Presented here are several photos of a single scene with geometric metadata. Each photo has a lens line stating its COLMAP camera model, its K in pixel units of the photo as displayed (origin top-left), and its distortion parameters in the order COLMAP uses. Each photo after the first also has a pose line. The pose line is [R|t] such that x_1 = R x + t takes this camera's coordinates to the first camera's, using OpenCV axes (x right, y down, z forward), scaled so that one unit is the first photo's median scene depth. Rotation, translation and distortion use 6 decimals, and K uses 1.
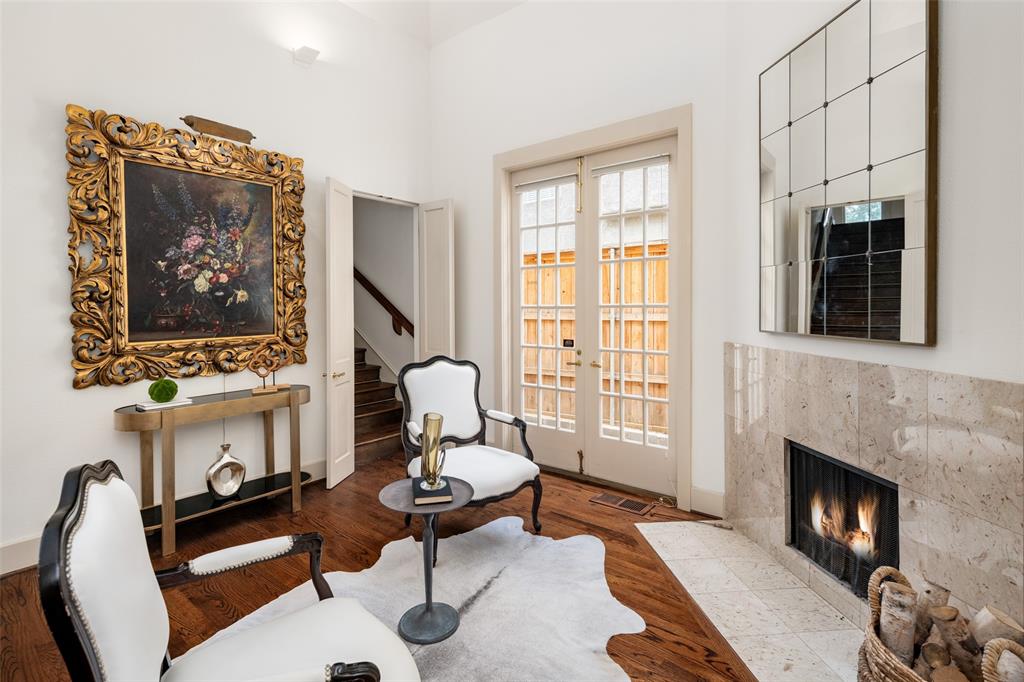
lens RADIAL K [[499.6, 0, 482.4], [0, 499.6, 303.5], [0, 0, 1]] dist [0.014374, -0.004889]
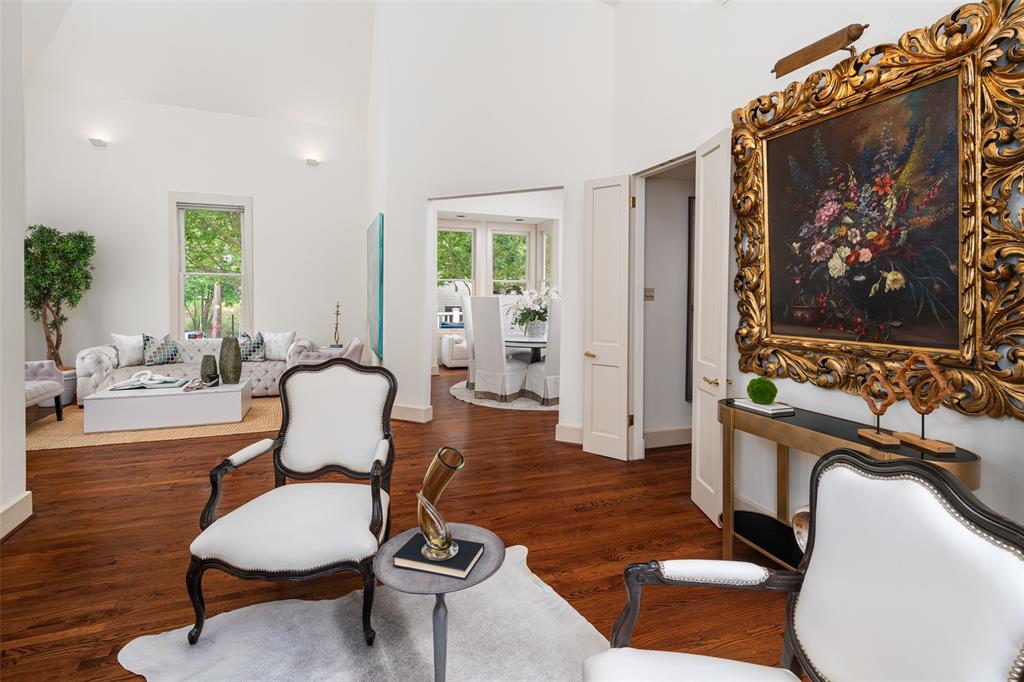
lens RADIAL K [[499.6, 0, 516.9], [0, 499.6, 299.7], [0, 0, 1]] dist [0.014374, -0.004889]
pose [[-0.460351, 0.008898, -0.887692, 0.306408], [-0.007607, 0.999874, 0.013968, 0.003733], [0.887704, 0.013183, -0.460225, 0.908081]]
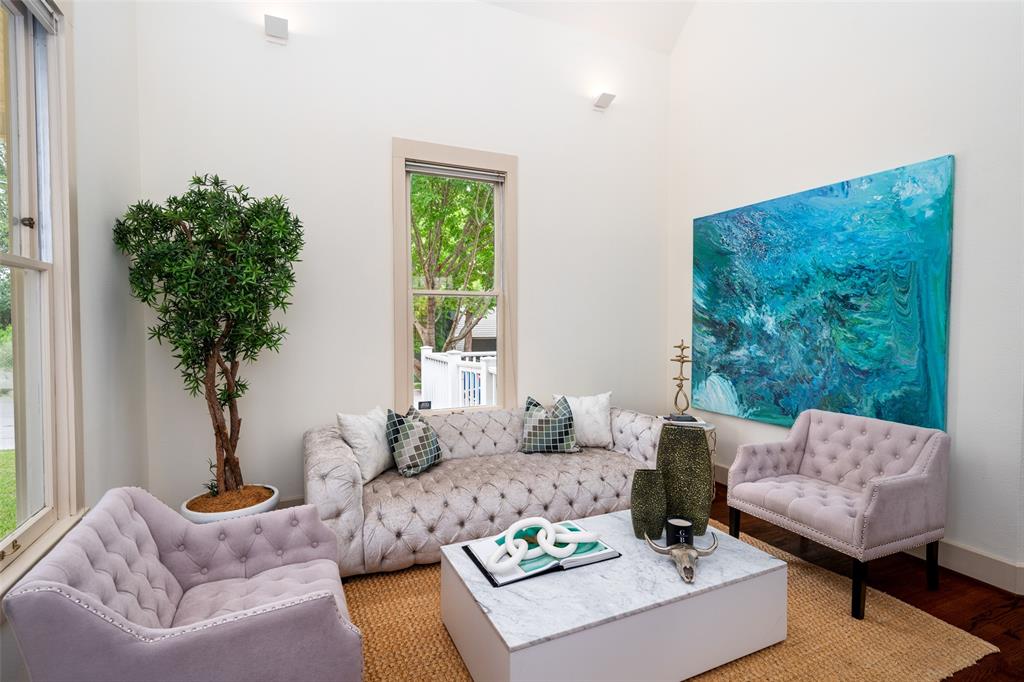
lens RADIAL K [[499.6, 0, 513.0], [0, 499.6, 334.8], [0, 0, 1]] dist [0.014374, -0.004889]
pose [[-0.403745, 0.027026, -0.914472, 0.053459], [0.002356, 0.999591, 0.028502, 0.001465], [0.914869, 0.009353, -0.403643, -0.536045]]
